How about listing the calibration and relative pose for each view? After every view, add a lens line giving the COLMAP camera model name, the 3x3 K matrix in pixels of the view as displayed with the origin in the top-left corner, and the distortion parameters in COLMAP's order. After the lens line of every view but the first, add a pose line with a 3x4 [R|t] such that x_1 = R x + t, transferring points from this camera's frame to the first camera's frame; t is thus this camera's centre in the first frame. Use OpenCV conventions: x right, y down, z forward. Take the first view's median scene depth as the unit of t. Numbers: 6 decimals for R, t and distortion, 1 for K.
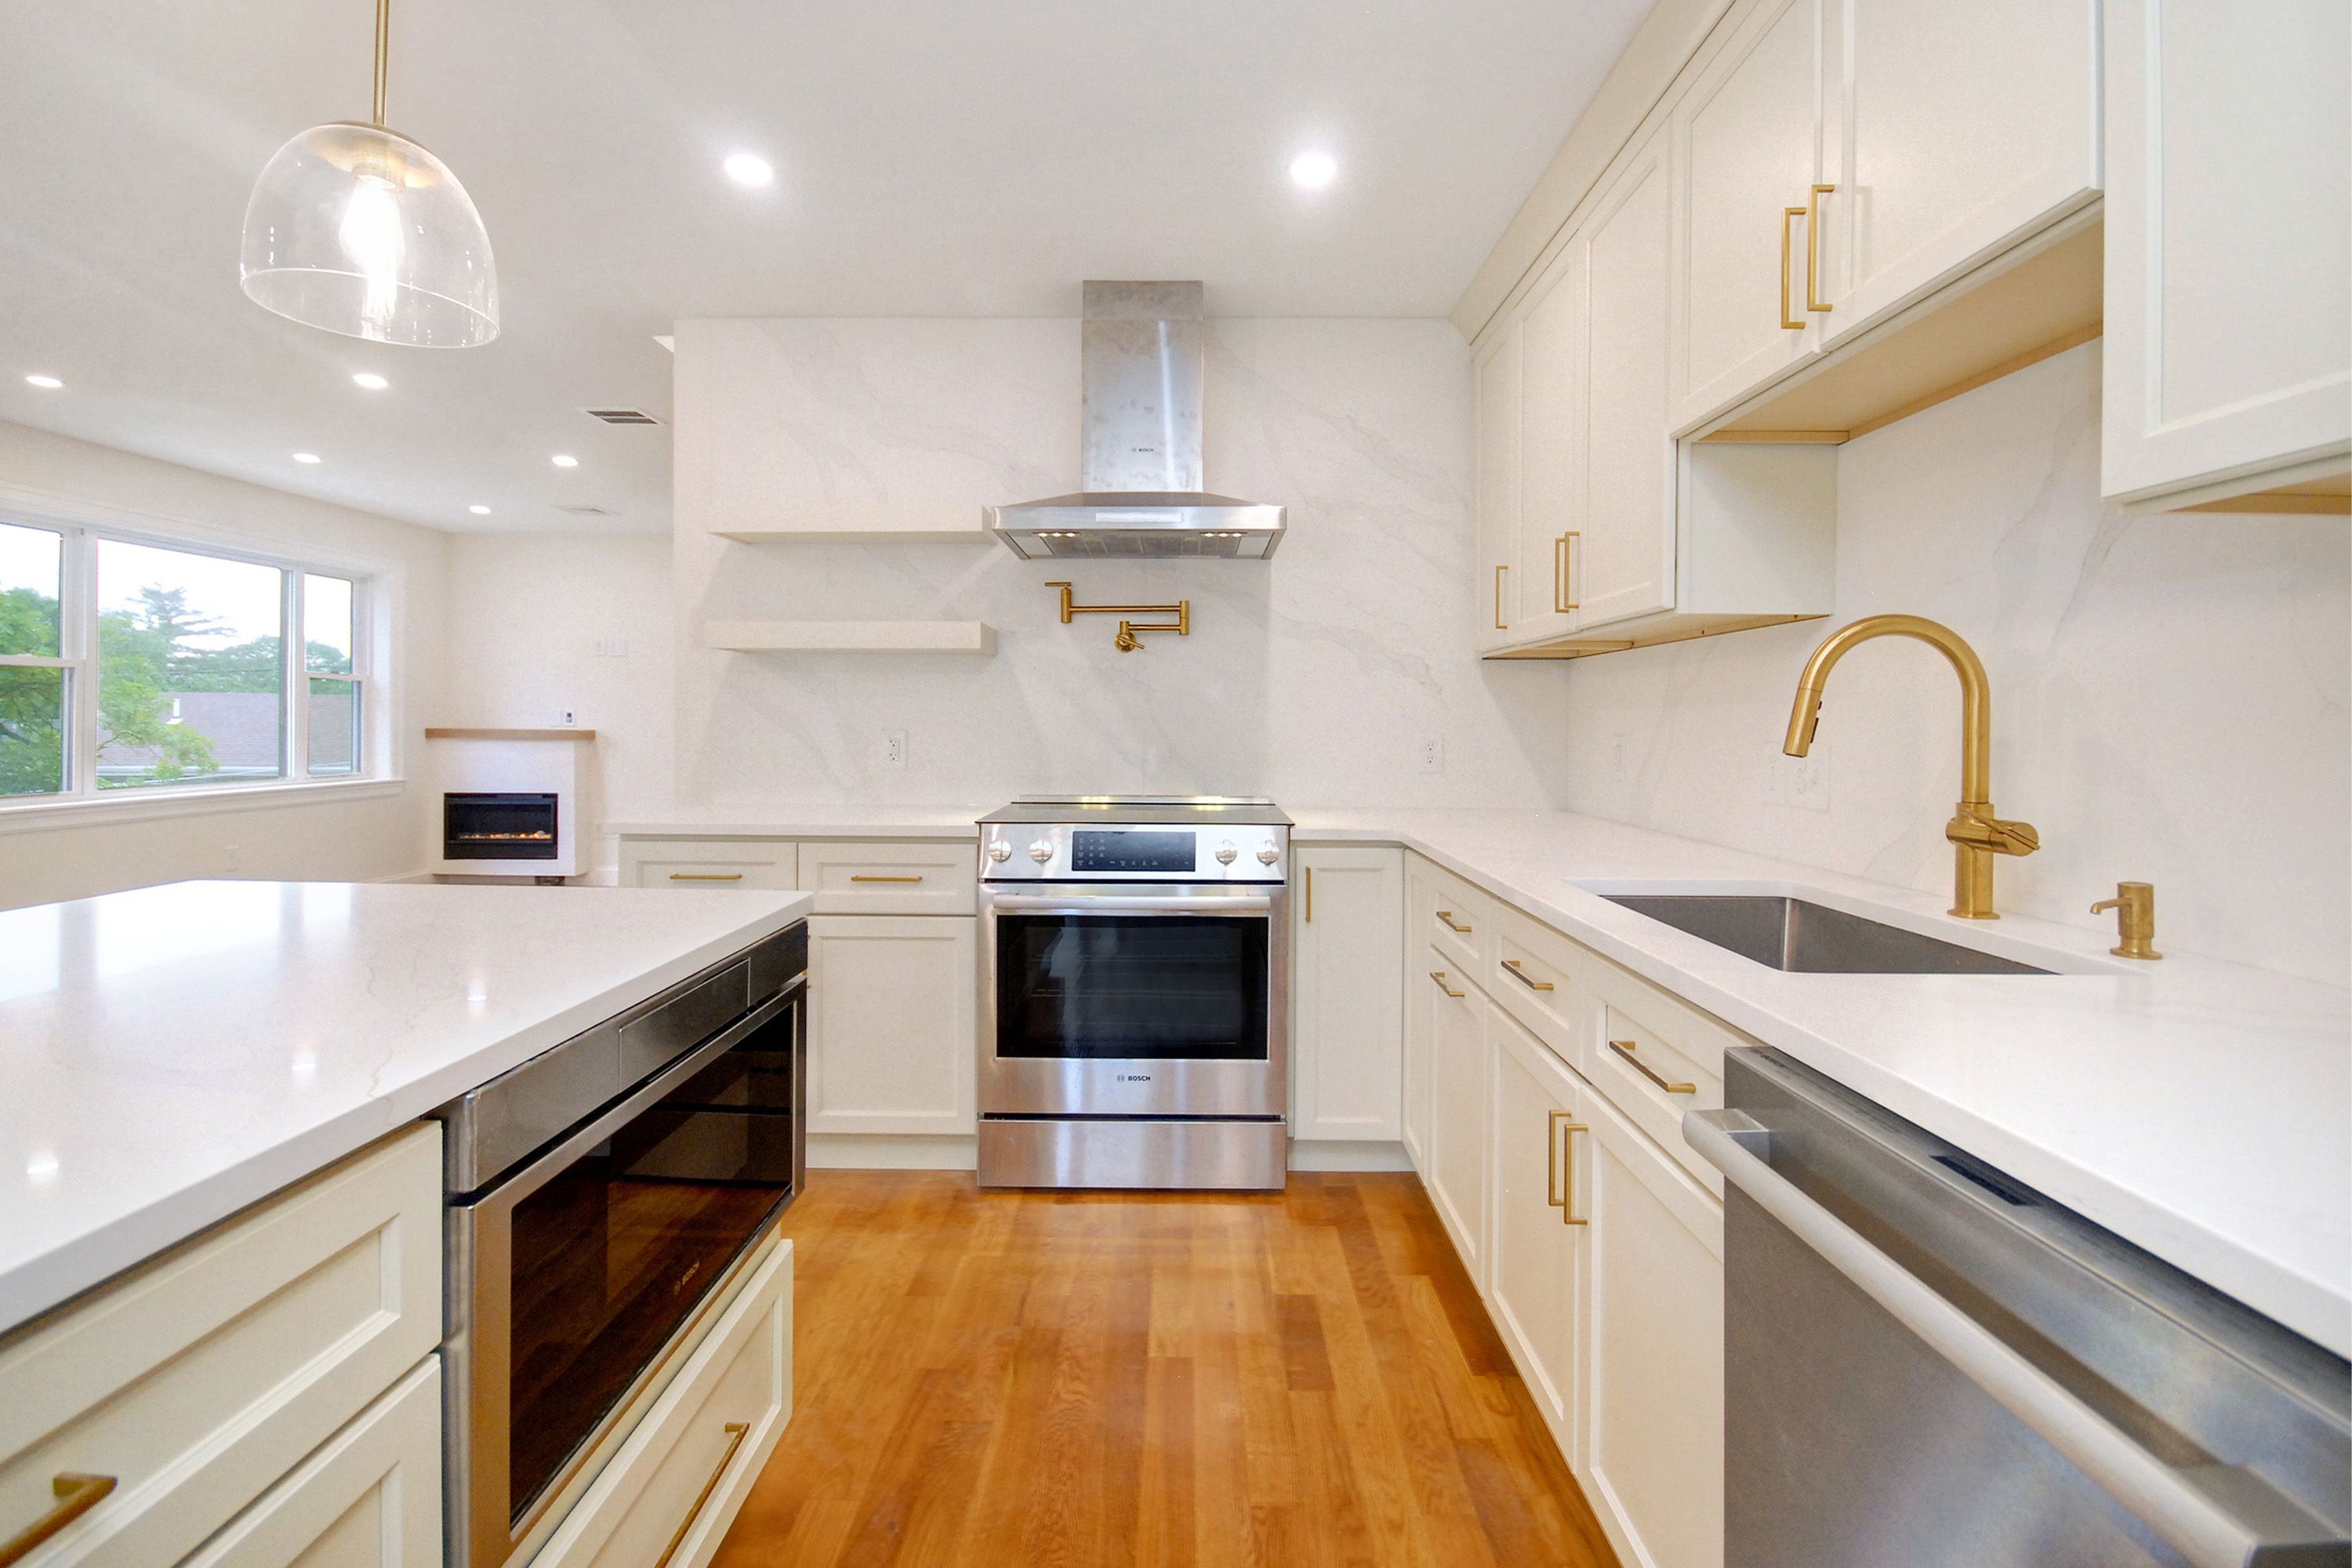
lens RADIAL K [[1092.7, 0, 1163.7], [0, 1092.7, 723.6], [0, 0, 1]] dist [-0.001815, -0.000402]
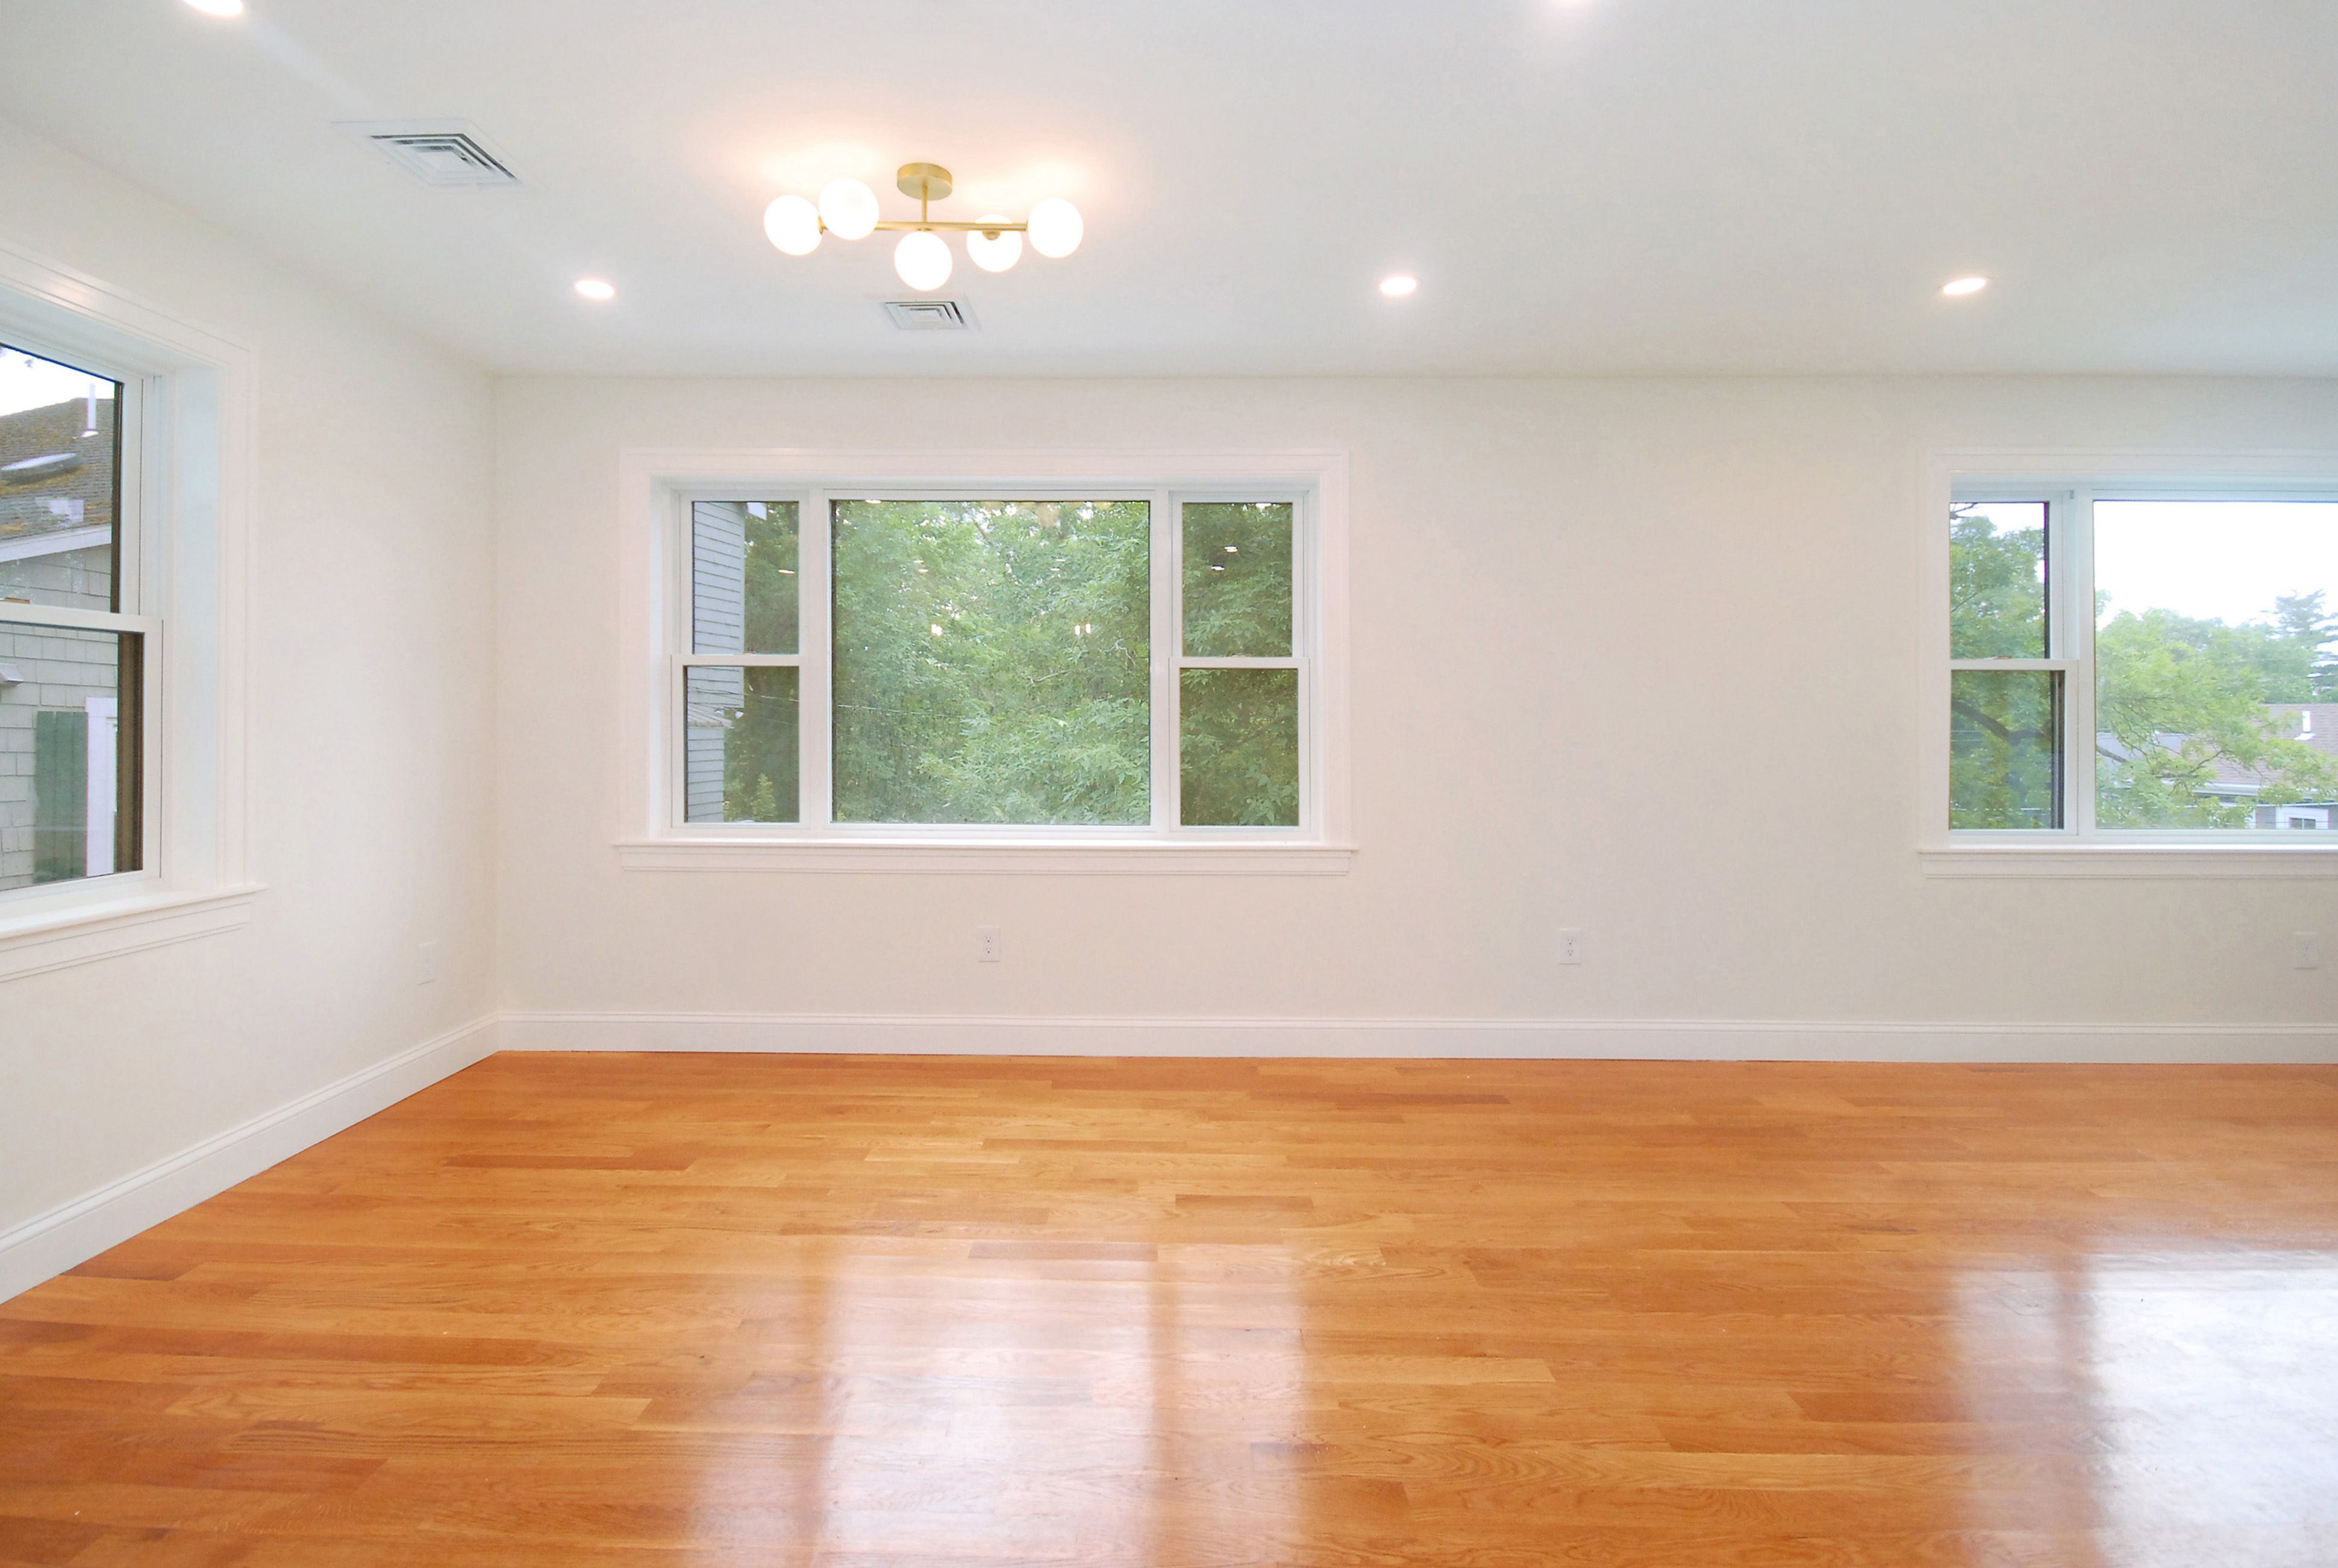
lens RADIAL K [[1039.8, 0, 1126.9], [0, 1039.8, 721.6], [0, 0, 1]] dist [-0.000712, -0.000114]
pose [[-0.017638, -0.008486, -0.999808, -0.233325], [-0.007217, 0.999939, -0.008360, -0.002099], [0.999818, 0.007068, -0.017698, 0.332895]]
